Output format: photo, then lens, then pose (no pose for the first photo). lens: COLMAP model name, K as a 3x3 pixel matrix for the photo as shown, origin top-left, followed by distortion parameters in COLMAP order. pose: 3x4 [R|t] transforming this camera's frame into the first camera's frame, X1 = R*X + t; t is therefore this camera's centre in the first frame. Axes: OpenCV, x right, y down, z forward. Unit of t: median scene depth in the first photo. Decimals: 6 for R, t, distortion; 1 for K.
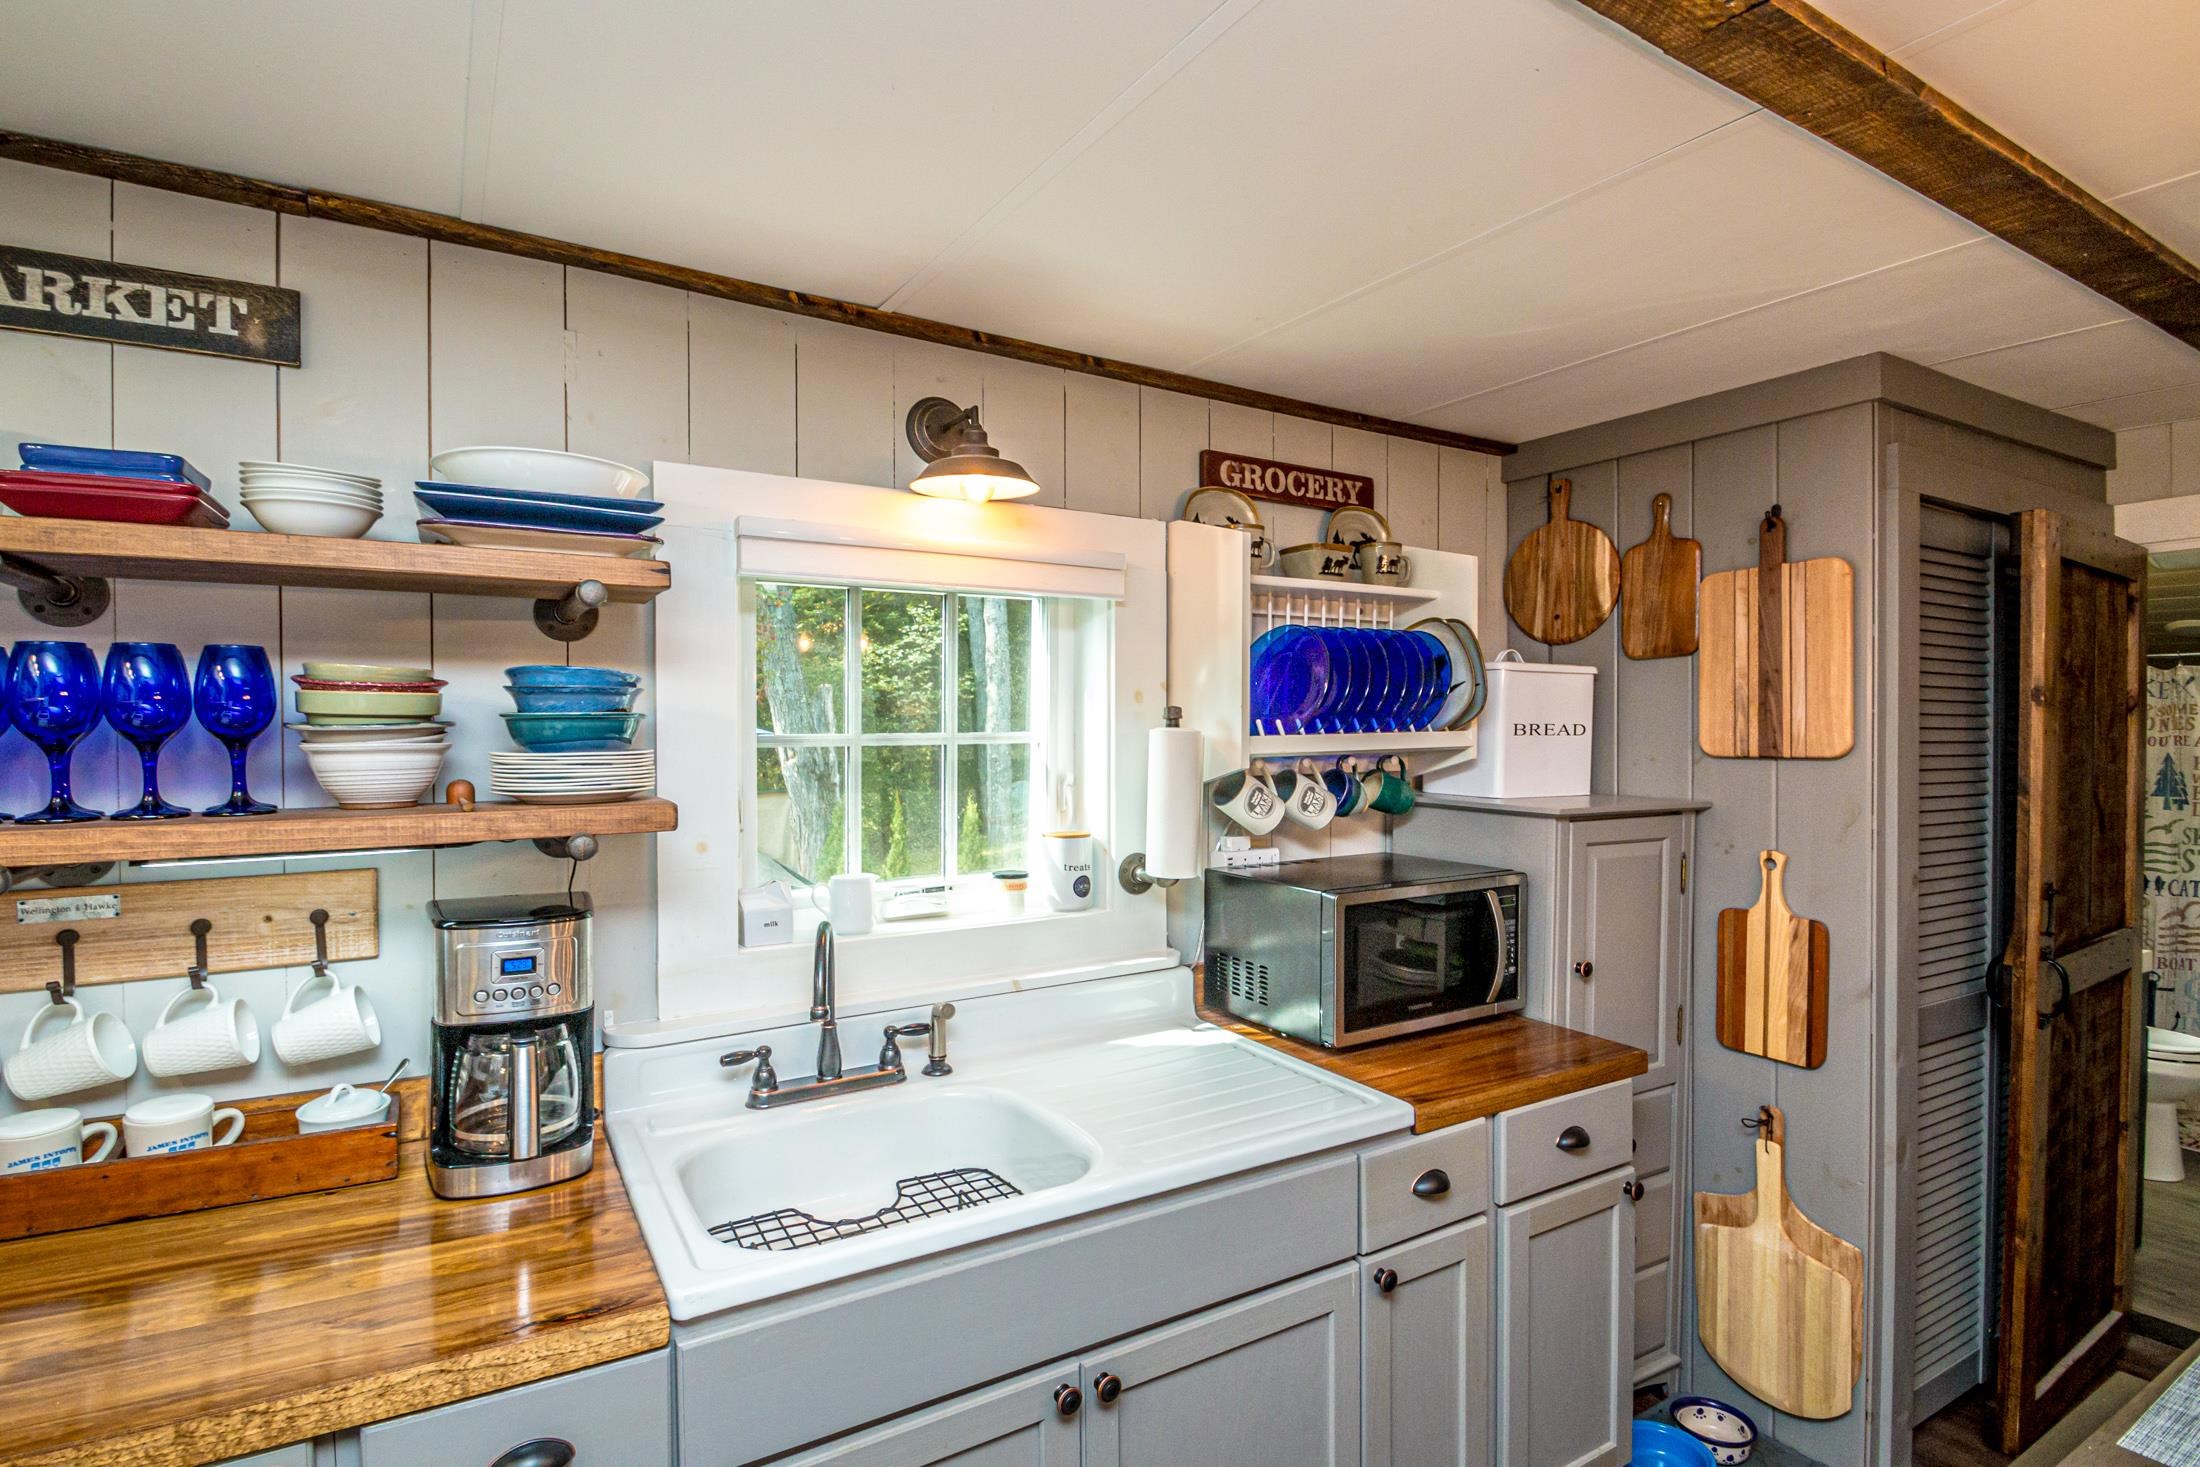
lens RADIAL K [[1088.3, 0, 1093.6], [0, 1088.3, 745.4], [0, 0, 1]] dist [-0.034623, -0.000078]
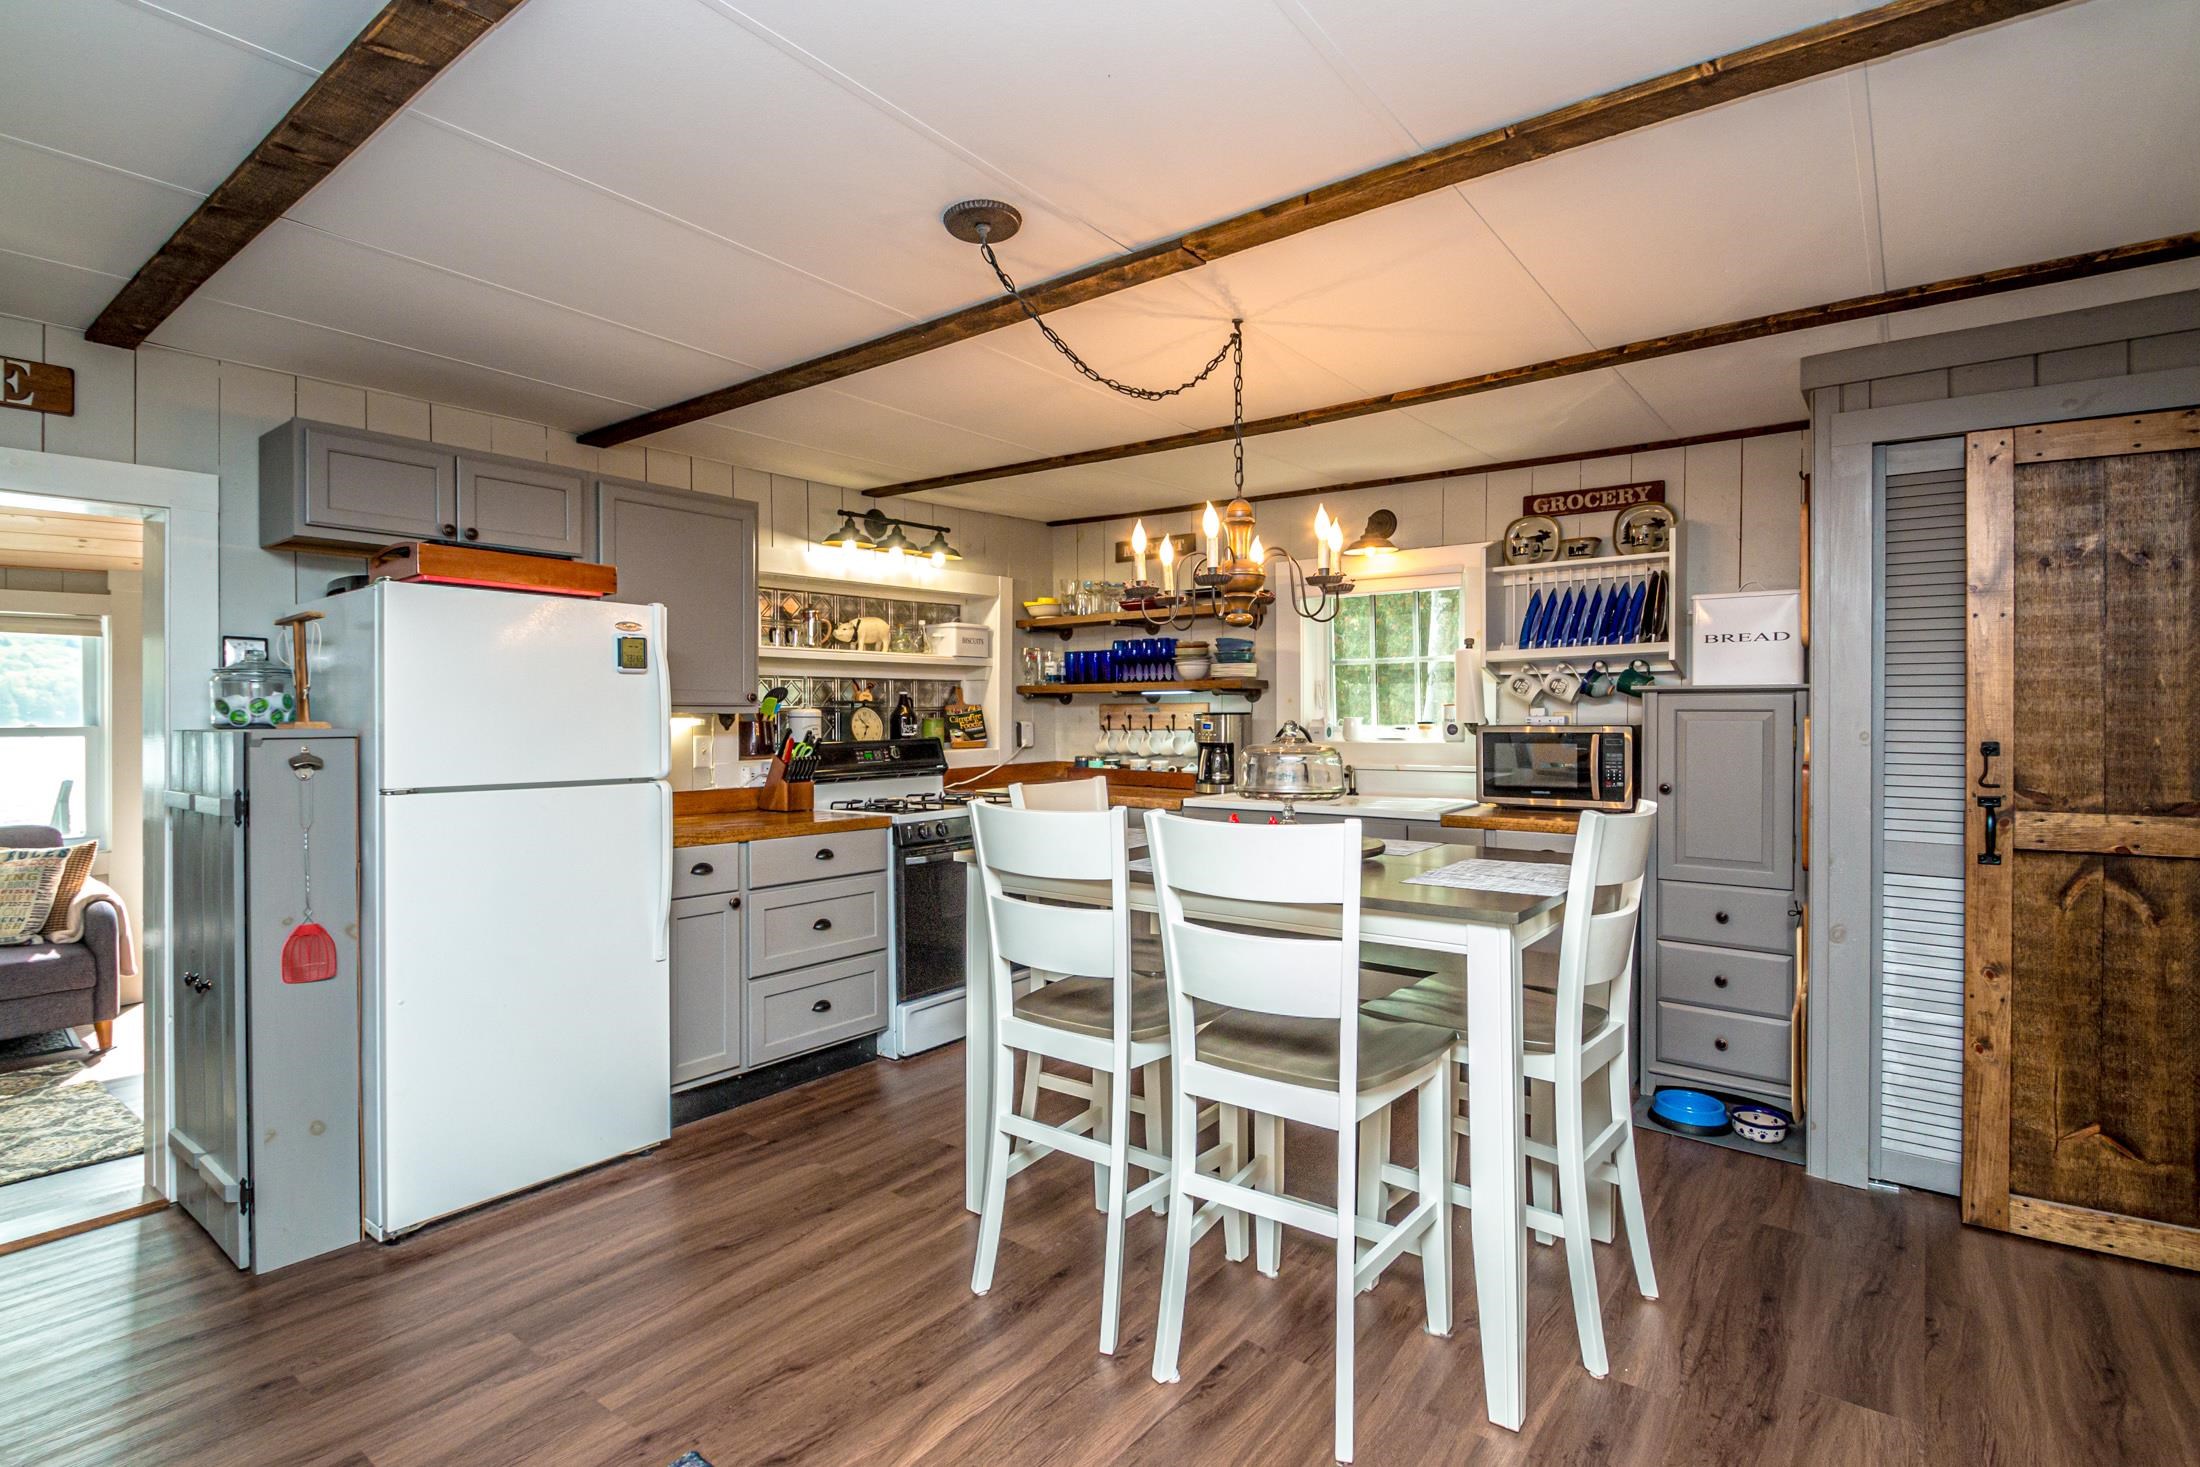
lens RADIAL K [[1031.1, 0, 1095.7], [0, 1031.1, 673.8], [0, 0, 1]] dist [0.014410, -0.017056]
pose [[0.355655, -0.023103, -0.934332, 1.418913], [-0.008619, 0.999571, -0.027997, 0.080151], [0.934578, 0.018010, 0.355303, -0.284332]]
